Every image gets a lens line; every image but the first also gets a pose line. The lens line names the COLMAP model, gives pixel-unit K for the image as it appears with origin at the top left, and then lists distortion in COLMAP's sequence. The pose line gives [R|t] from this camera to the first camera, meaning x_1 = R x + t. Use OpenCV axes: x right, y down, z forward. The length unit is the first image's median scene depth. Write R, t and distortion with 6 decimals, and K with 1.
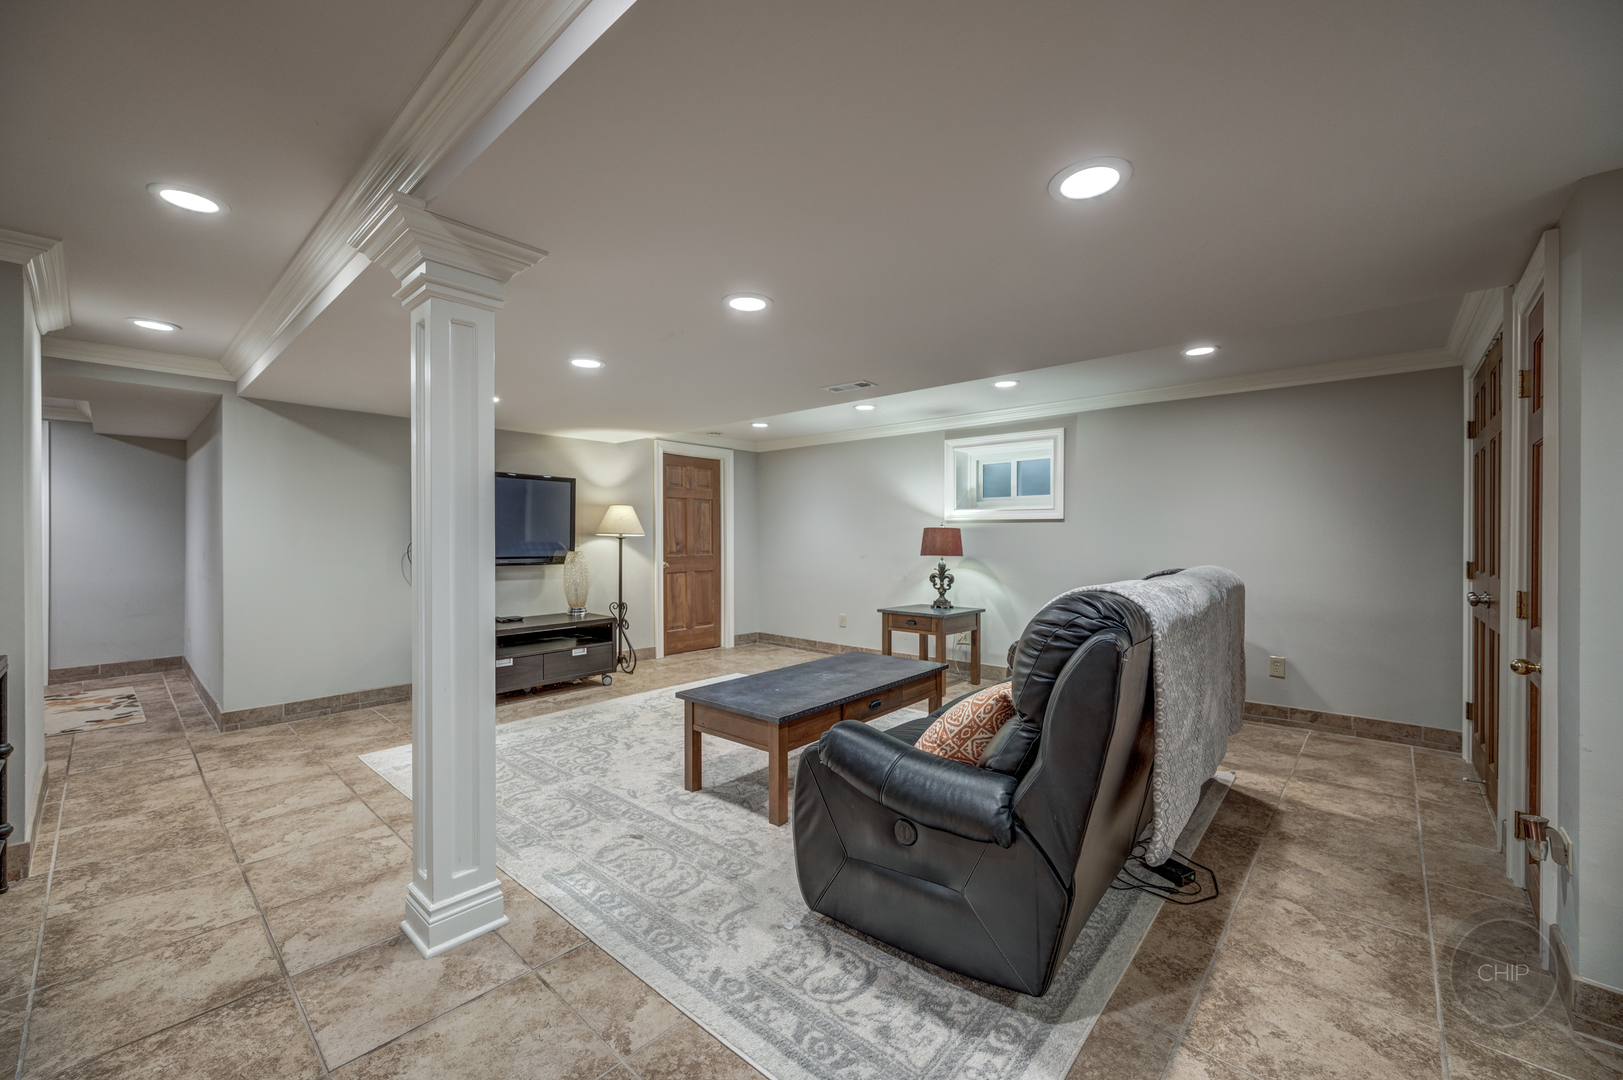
lens RADIAL K [[642.0, 0, 800.3], [0, 642.0, 552.0], [0, 0, 1]] dist [-0.000490, 0.001067]
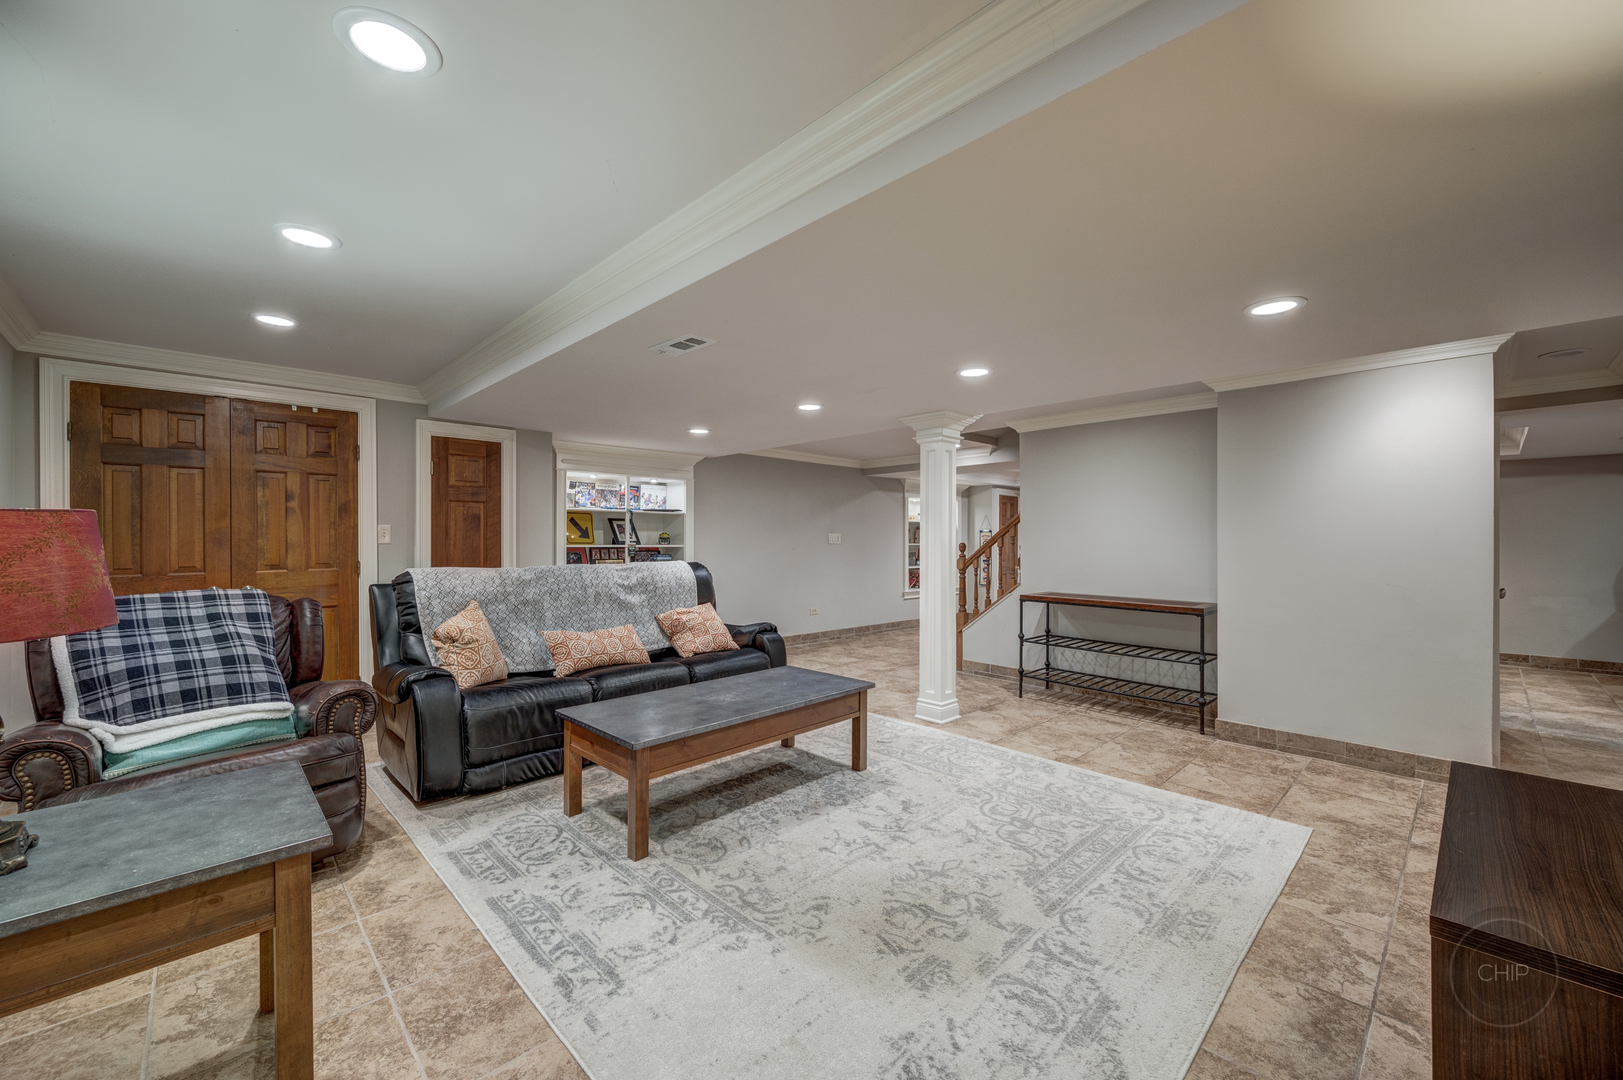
lens RADIAL K [[642.0, 0, 805.8], [0, 642.0, 546.2], [0, 0, 1]] dist [-0.000490, 0.001067]
pose [[-0.997990, -0.003858, 0.063258, -0.137386], [-0.001822, 0.999479, 0.032211, -0.055573], [-0.063349, 0.032031, -0.997477, 2.034830]]
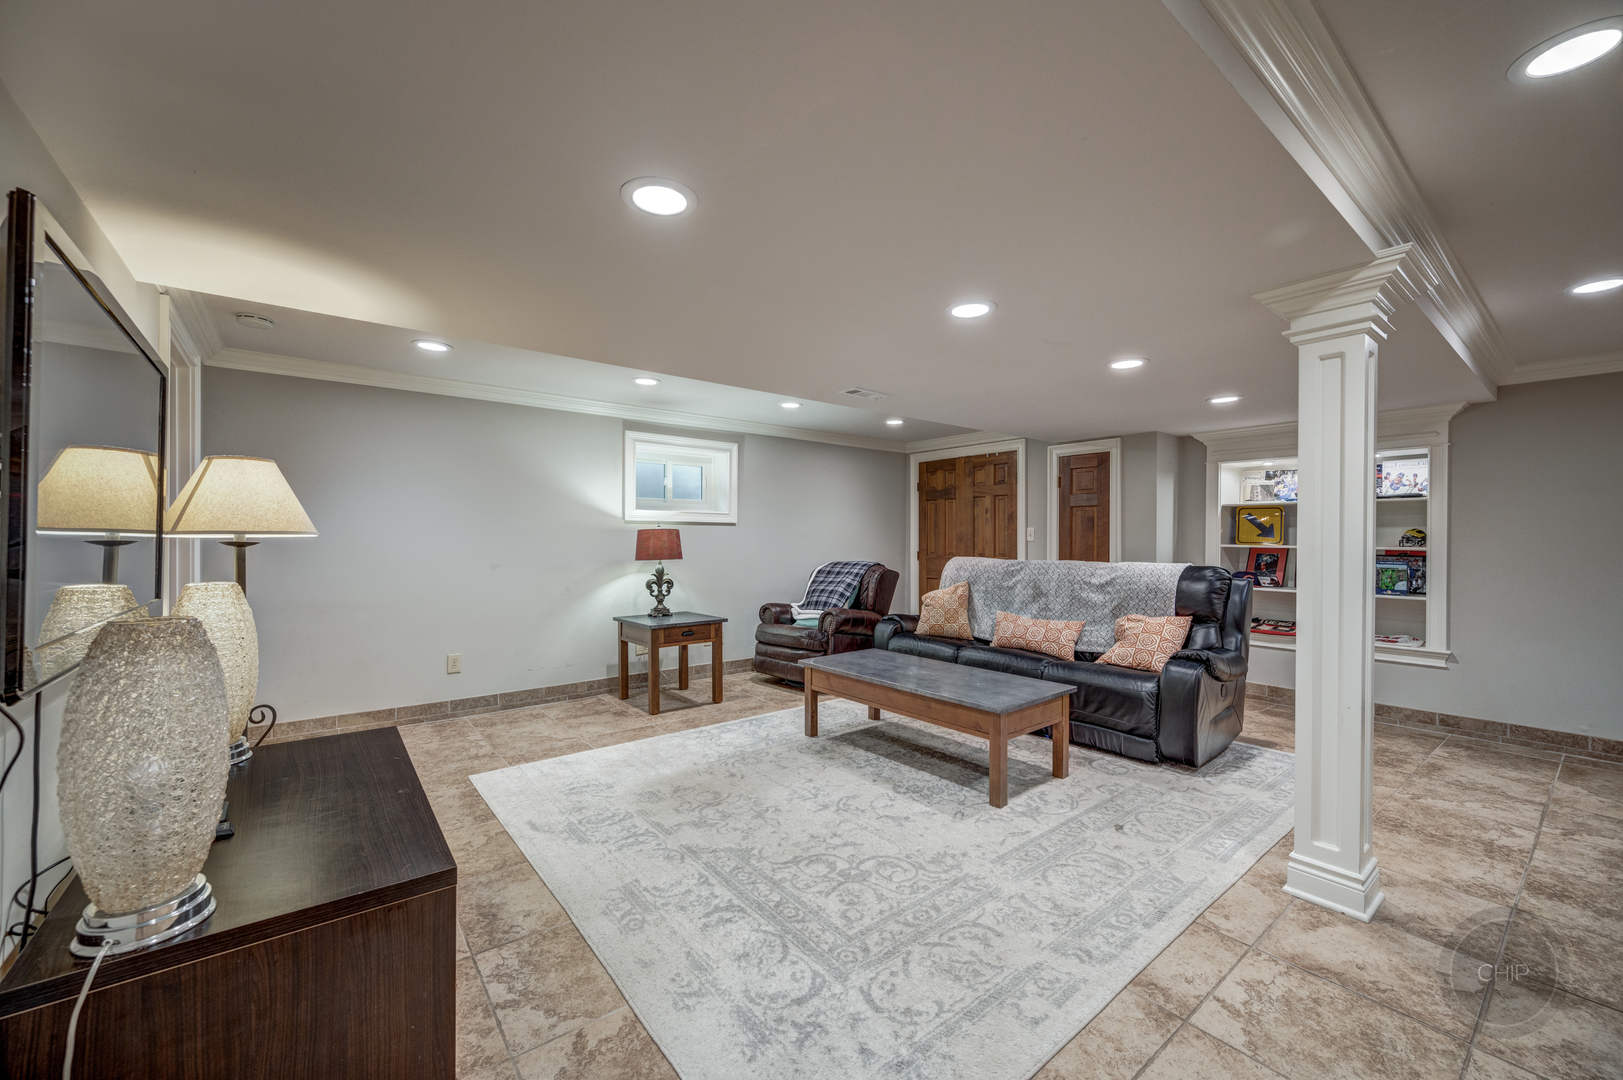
lens RADIAL K [[642.0, 0, 820.3], [0, 642.0, 550.8], [0, 0, 1]] dist [-0.000490, 0.001067]
pose [[0.152839, -0.021159, 0.988025, -1.107186], [0.018642, 0.999655, 0.018524, -0.033529], [-0.988075, 0.015588, 0.153181, 1.066903]]
